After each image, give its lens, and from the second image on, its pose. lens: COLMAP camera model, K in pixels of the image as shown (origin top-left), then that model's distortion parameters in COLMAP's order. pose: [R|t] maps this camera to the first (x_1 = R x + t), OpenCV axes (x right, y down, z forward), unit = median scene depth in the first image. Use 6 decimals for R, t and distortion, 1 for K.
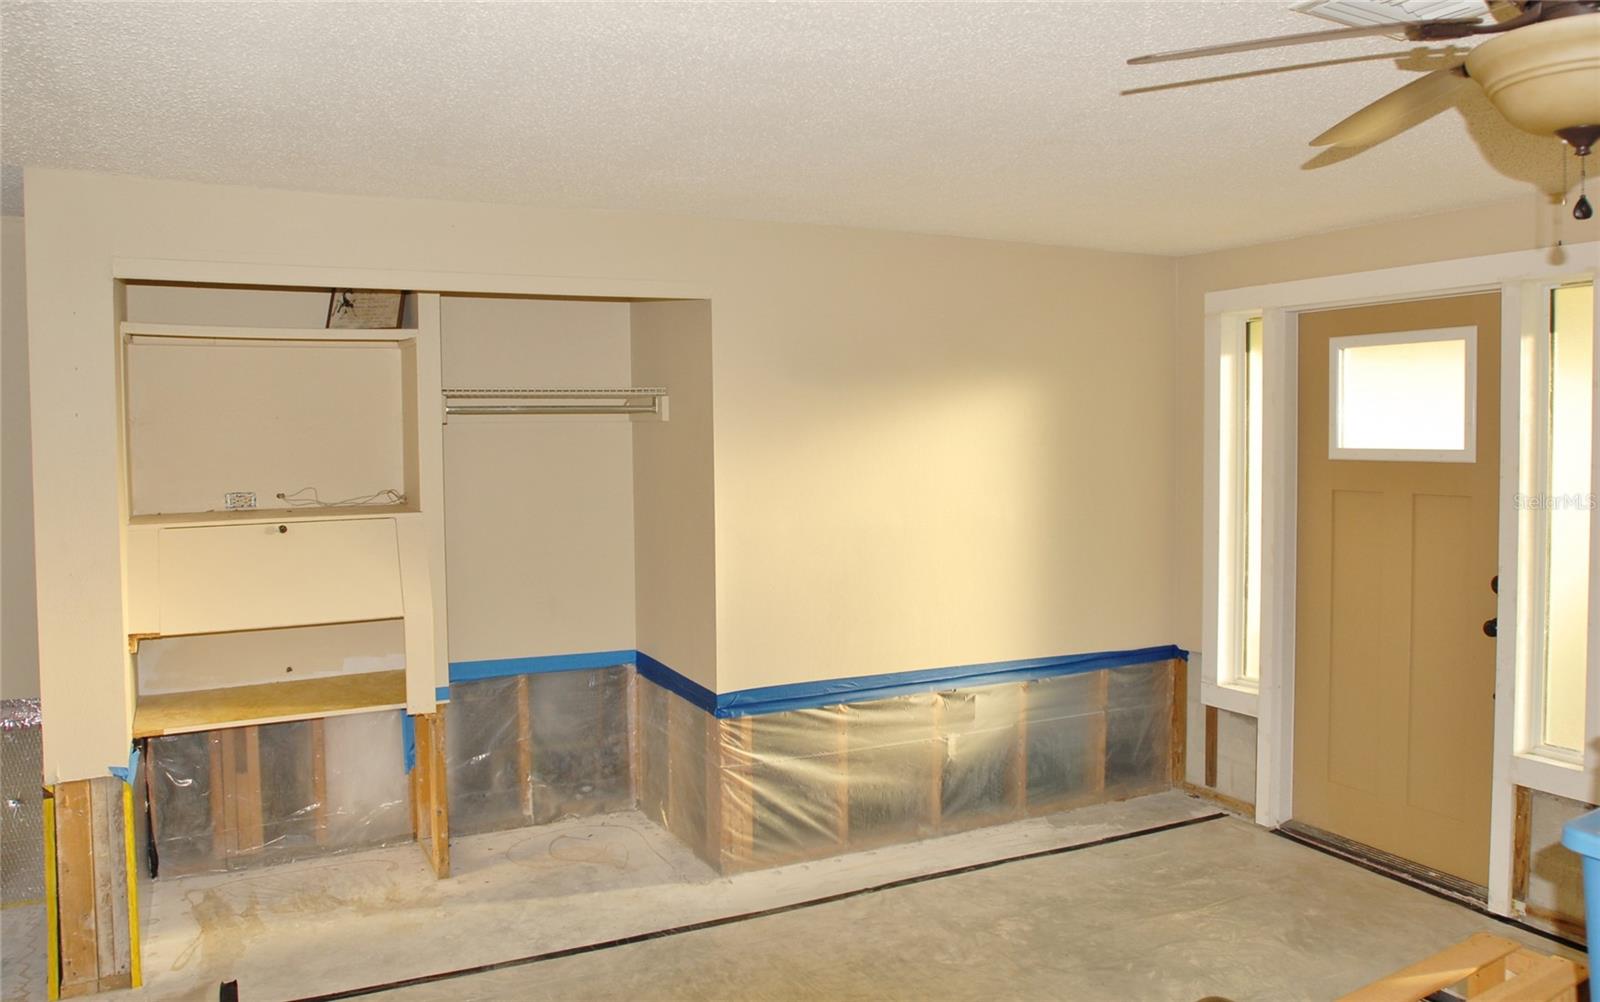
lens RADIAL K [[1211.0, 0, 800.0], [0, 1211.0, 501.0], [0, 0, 1]] dist [-0.062945, -0.001201]
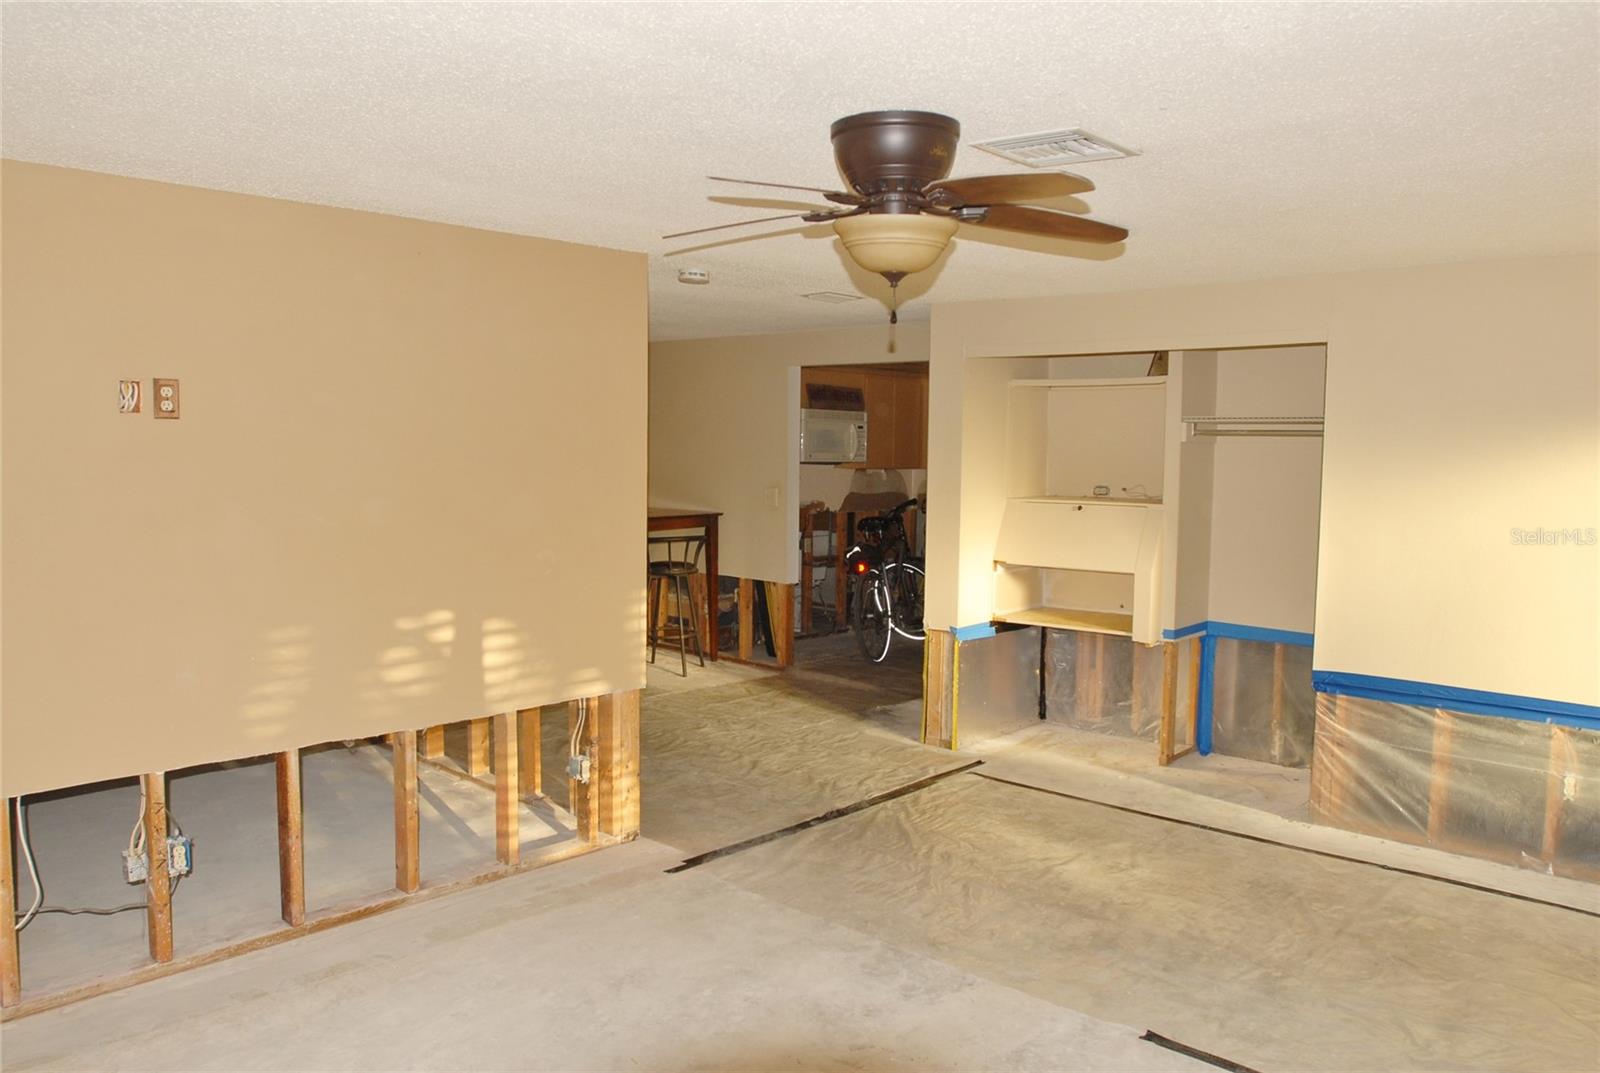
lens RADIAL K [[1194.2, 0, 794.0], [0, 1194.2, 557.6], [0, 0, 1]] dist [-0.059153, 0.001846]
pose [[0.345600, 0.099654, -0.933075, 0.827141], [-0.072617, 0.994203, 0.079286, -0.007769], [0.935568, 0.040356, 0.350833, 0.092089]]
